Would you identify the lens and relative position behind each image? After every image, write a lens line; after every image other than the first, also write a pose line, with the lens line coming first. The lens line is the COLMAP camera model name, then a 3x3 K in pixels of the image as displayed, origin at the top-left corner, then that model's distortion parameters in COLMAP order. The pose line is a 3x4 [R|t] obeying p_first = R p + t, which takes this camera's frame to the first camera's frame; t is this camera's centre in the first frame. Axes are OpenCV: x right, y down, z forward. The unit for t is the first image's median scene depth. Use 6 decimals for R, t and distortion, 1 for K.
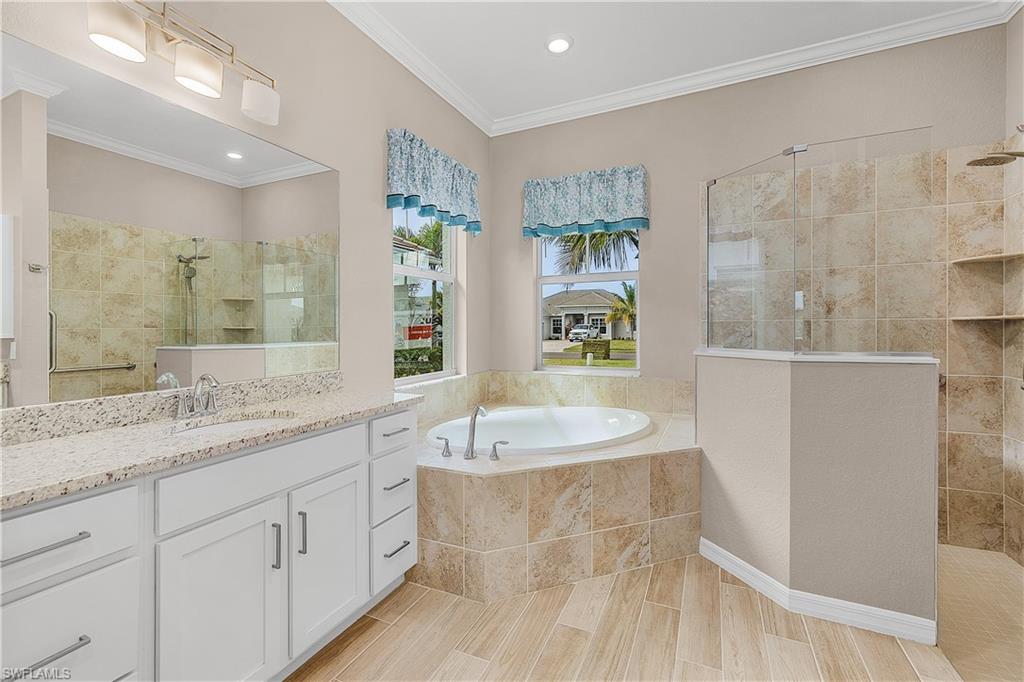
lens RADIAL K [[437.5, 0, 515.7], [0, 437.5, 333.2], [0, 0, 1]] dist [0.009325, -0.000499]
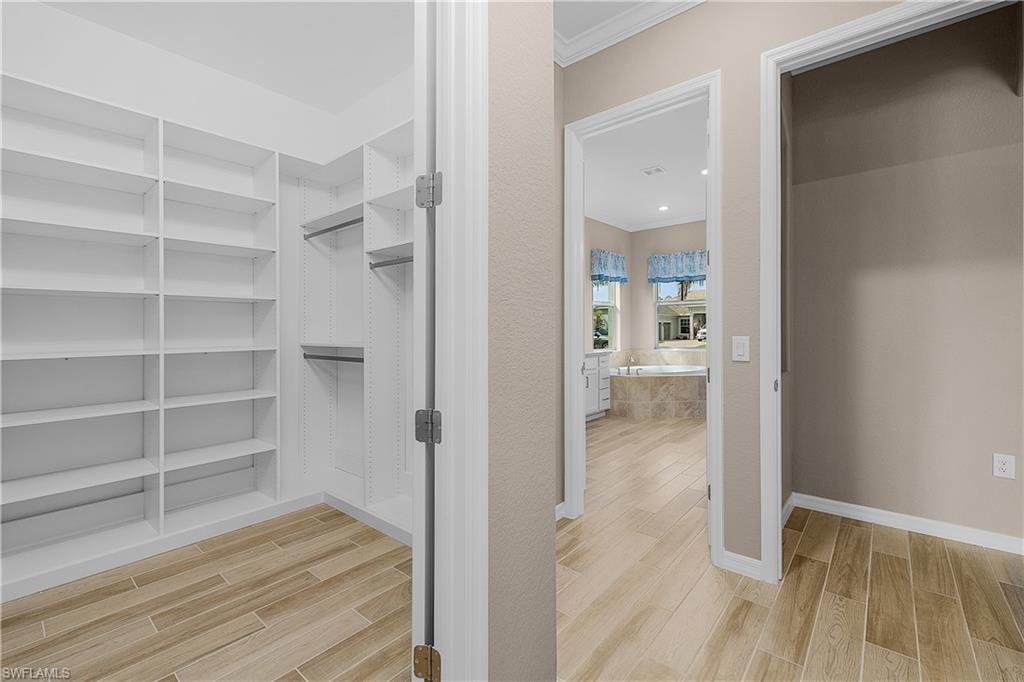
lens RADIAL K [[437.5, 0, 515.7], [0, 437.5, 333.2], [0, 0, 1]] dist [0.009325, -0.000499]
pose [[0.961288, -0.001507, -0.275542, -0.022412], [0.001337, 0.999999, -0.000805, 0.022131], [0.275543, 0.000406, 0.961289, -1.814735]]
